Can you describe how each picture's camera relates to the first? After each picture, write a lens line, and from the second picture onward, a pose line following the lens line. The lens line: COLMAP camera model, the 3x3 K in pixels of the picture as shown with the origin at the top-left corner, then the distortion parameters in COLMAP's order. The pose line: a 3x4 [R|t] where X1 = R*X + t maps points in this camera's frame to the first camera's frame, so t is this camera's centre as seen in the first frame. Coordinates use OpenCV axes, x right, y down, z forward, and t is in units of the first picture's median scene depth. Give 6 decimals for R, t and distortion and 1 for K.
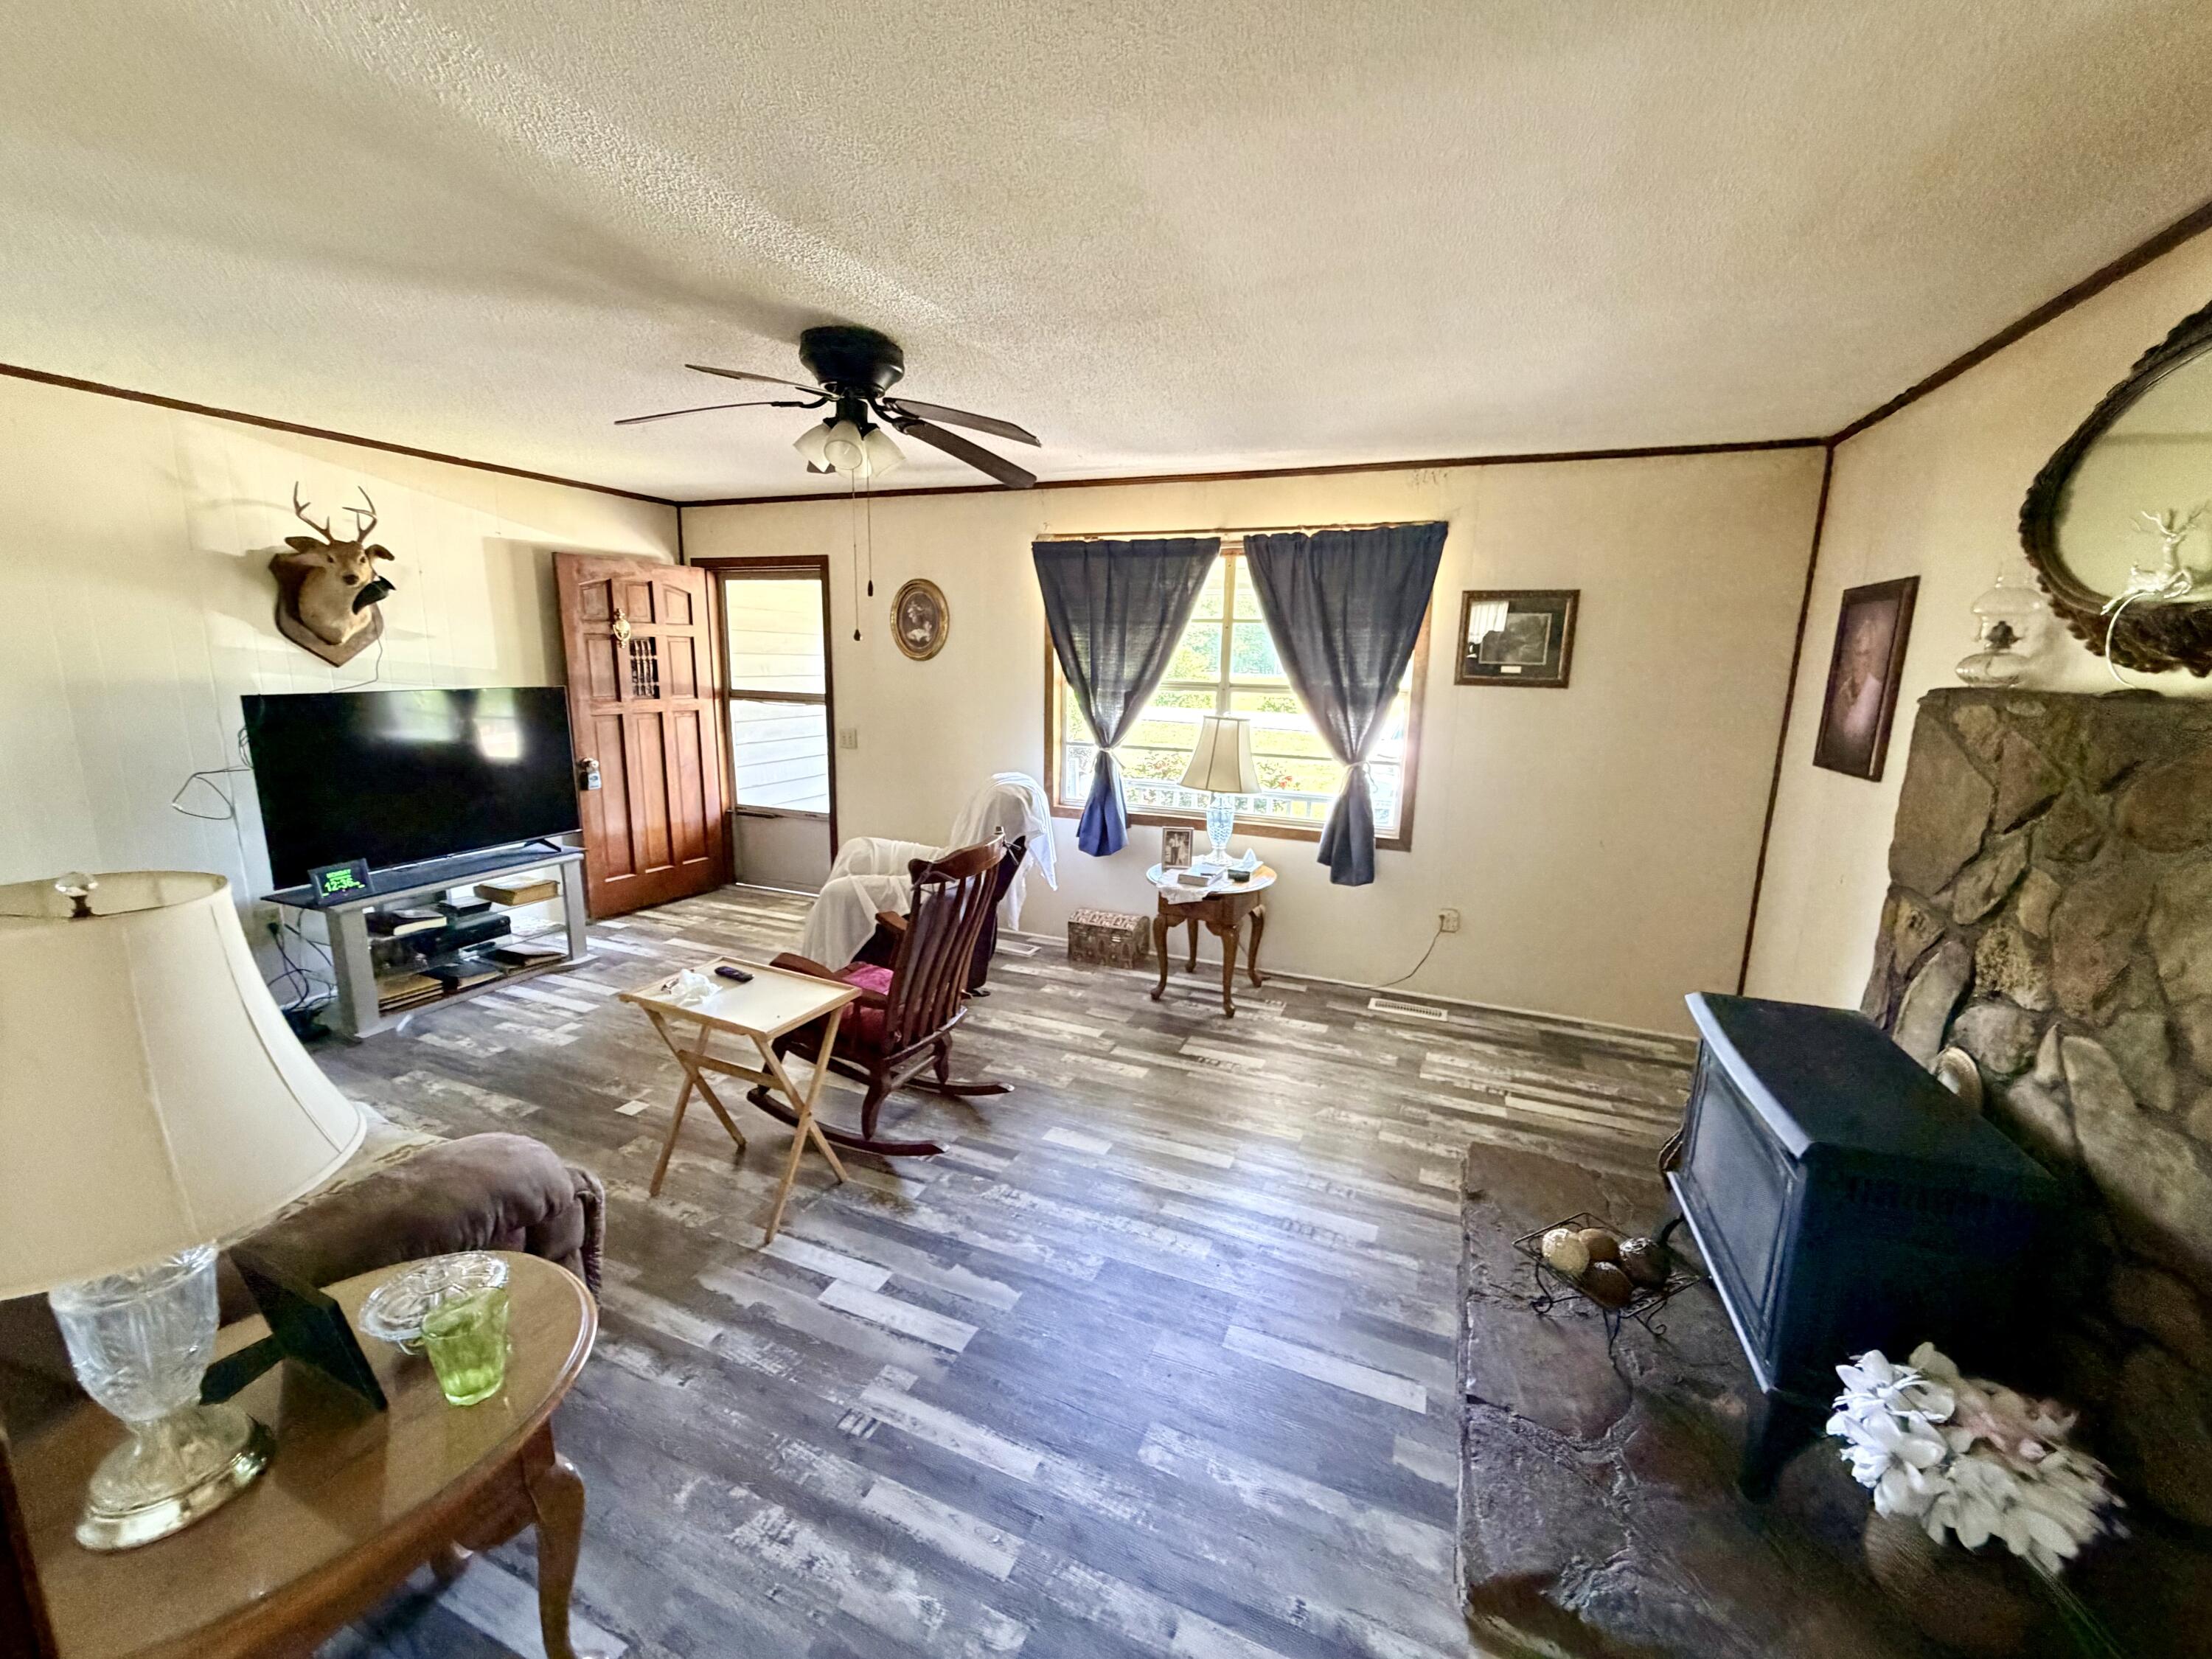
lens RADIAL K [[886.0, 0, 1100.2], [0, 886.0, 833.7], [0, 0, 1]] dist [0.002547, 0.000119]
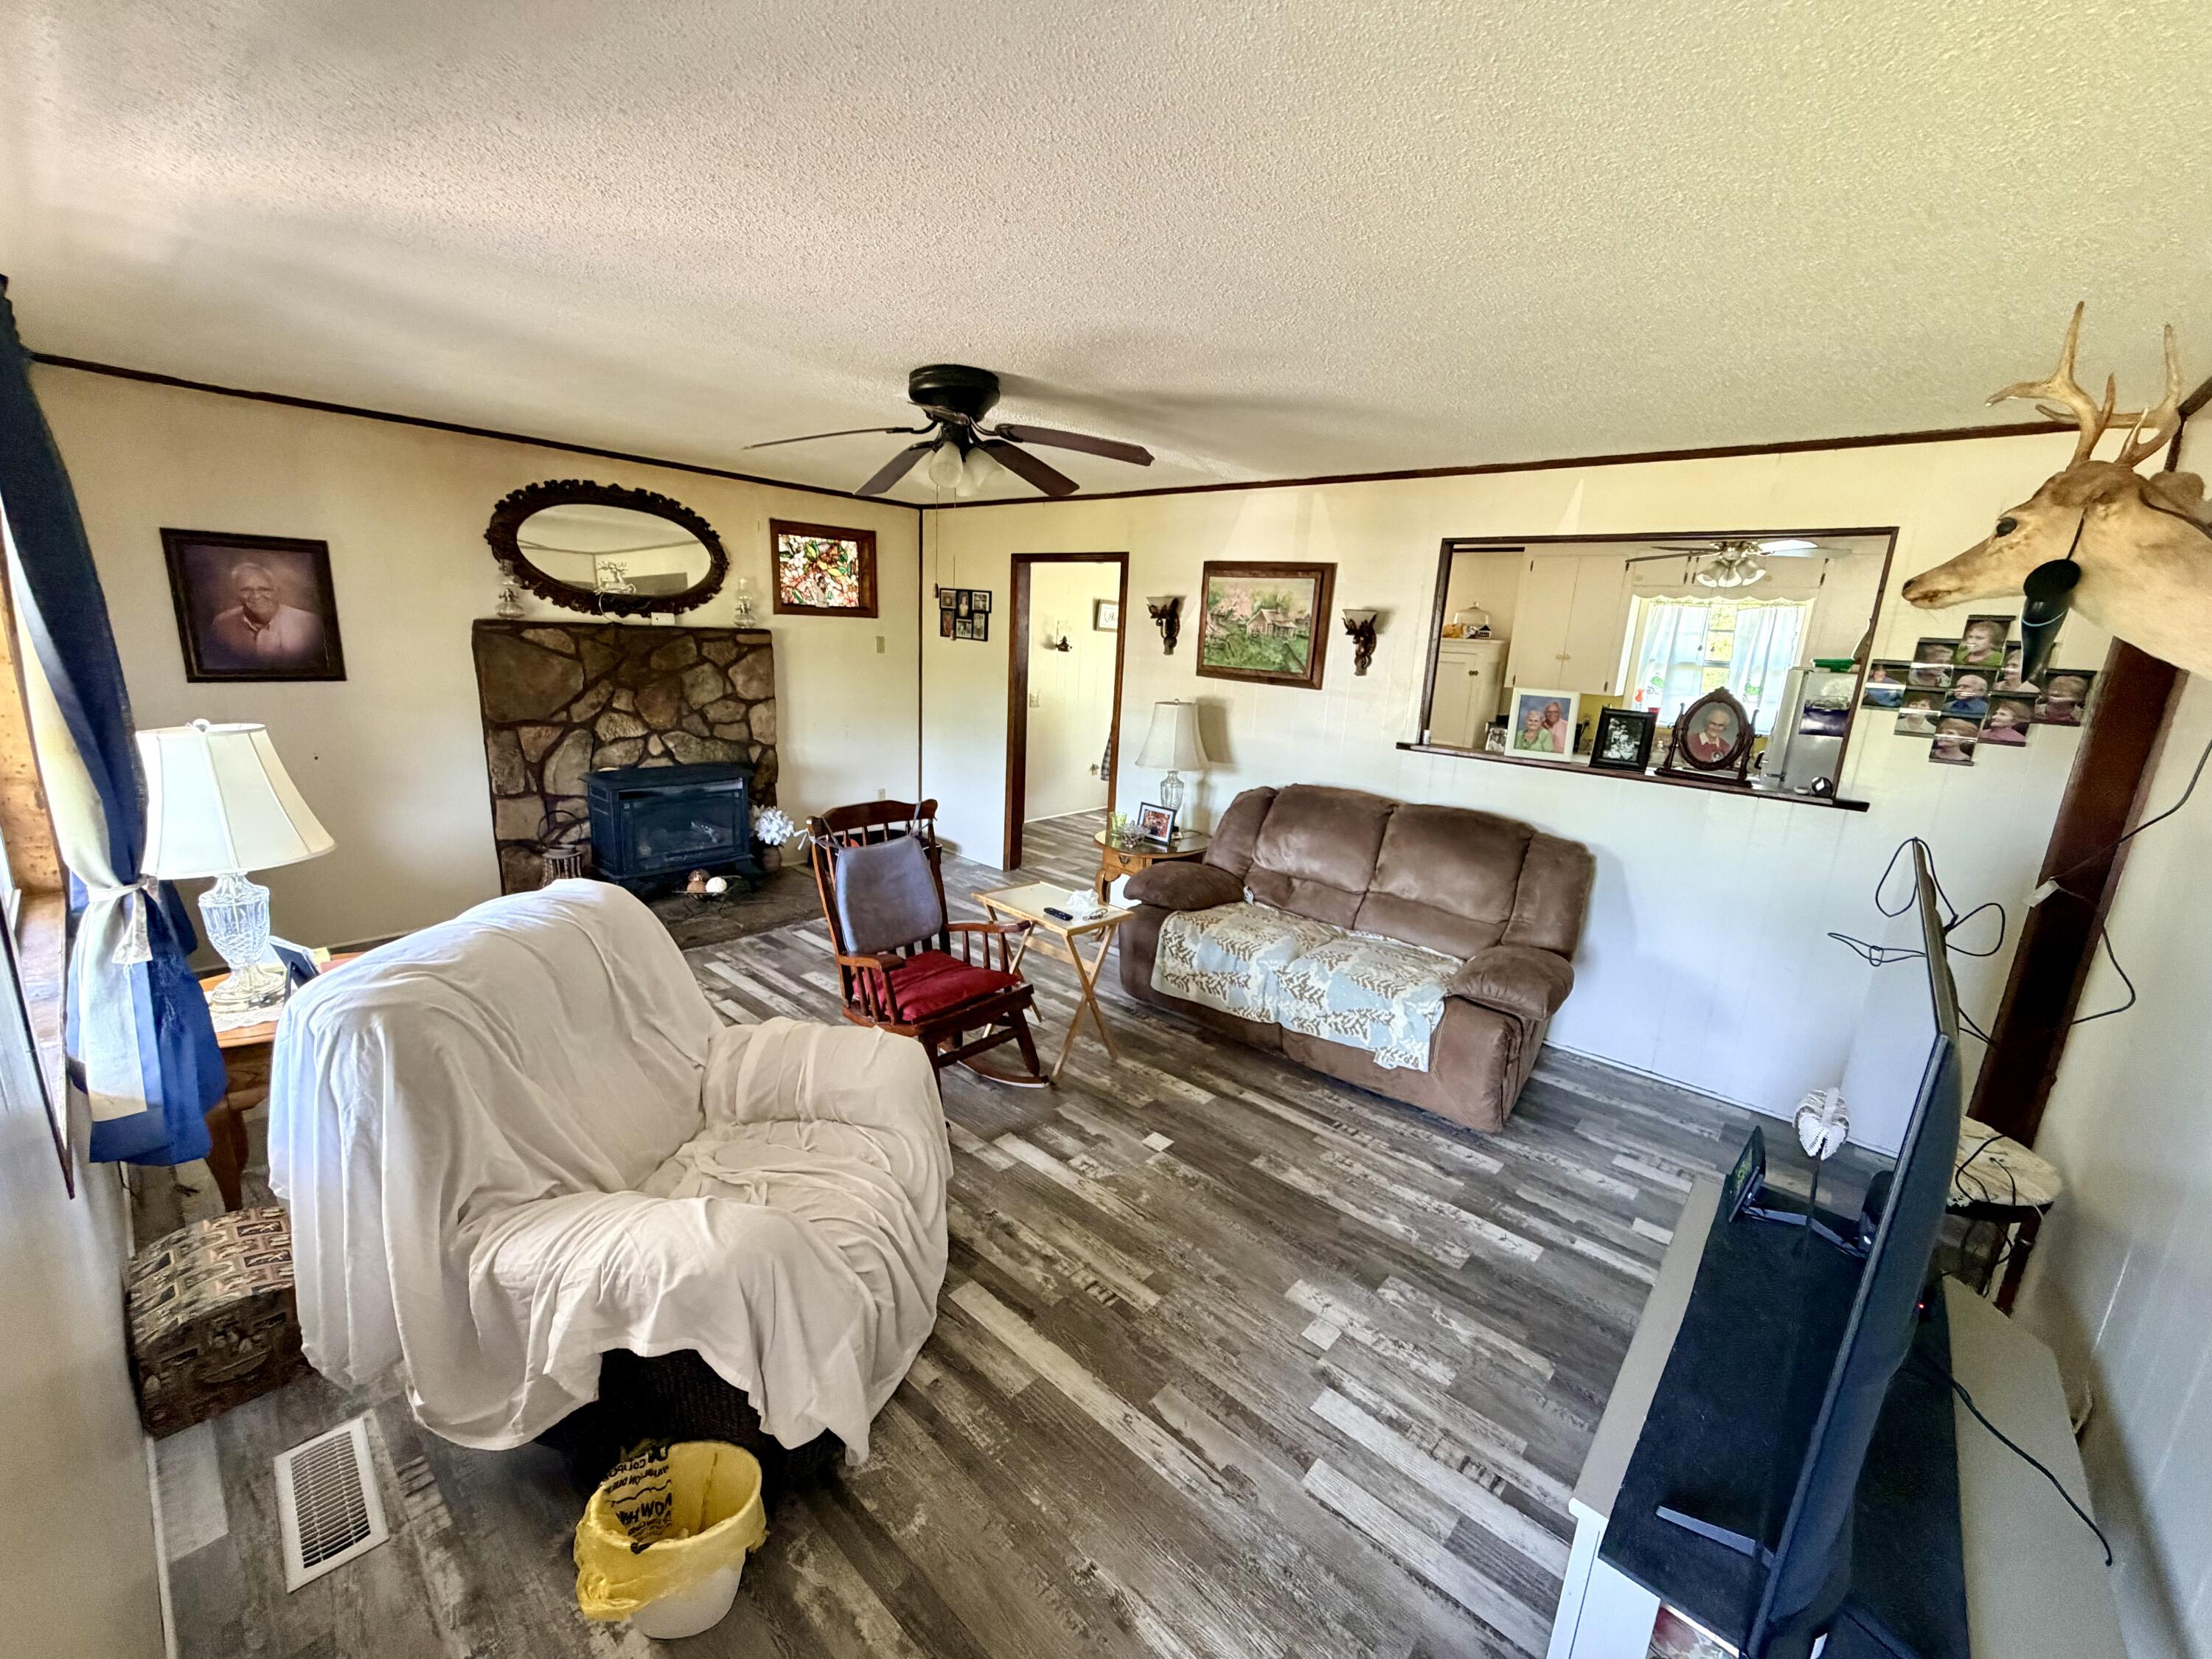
lens RADIAL K [[886.0, 0, 1100.2], [0, 886.0, 833.7], [0, 0, 1]] dist [0.002547, 0.000119]
pose [[-0.941503, -0.145506, 0.303973, -0.691068], [-0.009907, 0.913547, 0.406613, -0.377031], [-0.336858, 0.379816, -0.861549, 1.672101]]
